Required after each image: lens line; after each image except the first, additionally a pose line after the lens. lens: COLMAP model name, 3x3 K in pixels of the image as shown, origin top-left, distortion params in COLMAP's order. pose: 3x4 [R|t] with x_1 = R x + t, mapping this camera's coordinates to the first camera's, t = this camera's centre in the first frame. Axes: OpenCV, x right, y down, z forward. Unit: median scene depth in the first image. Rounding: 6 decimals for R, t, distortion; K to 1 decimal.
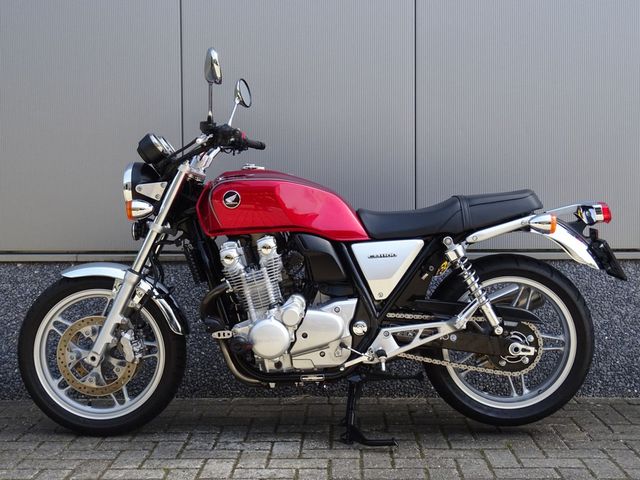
lens RADIAL K [[905.2, 0, 320.0], [0, 905.2, 240.0], [0, 0, 1]] dist [-0.011845, -0.010405]
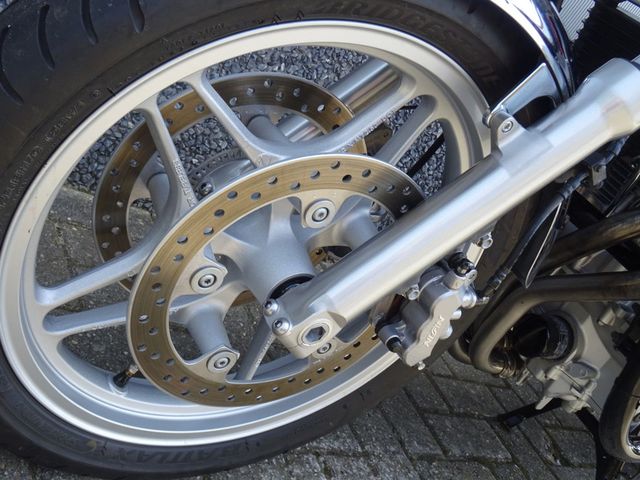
lens RADIAL K [[698.5, 0, 320.0], [0, 698.5, 240.0], [0, 0, 1]] dist [-0.005094, -0.005121]
pose [[0.703073, 0.213015, 0.678464, -0.378817], [-0.525739, 0.798145, 0.294217, 0.057258], [-0.478840, -0.563550, 0.673144, 0.888925]]
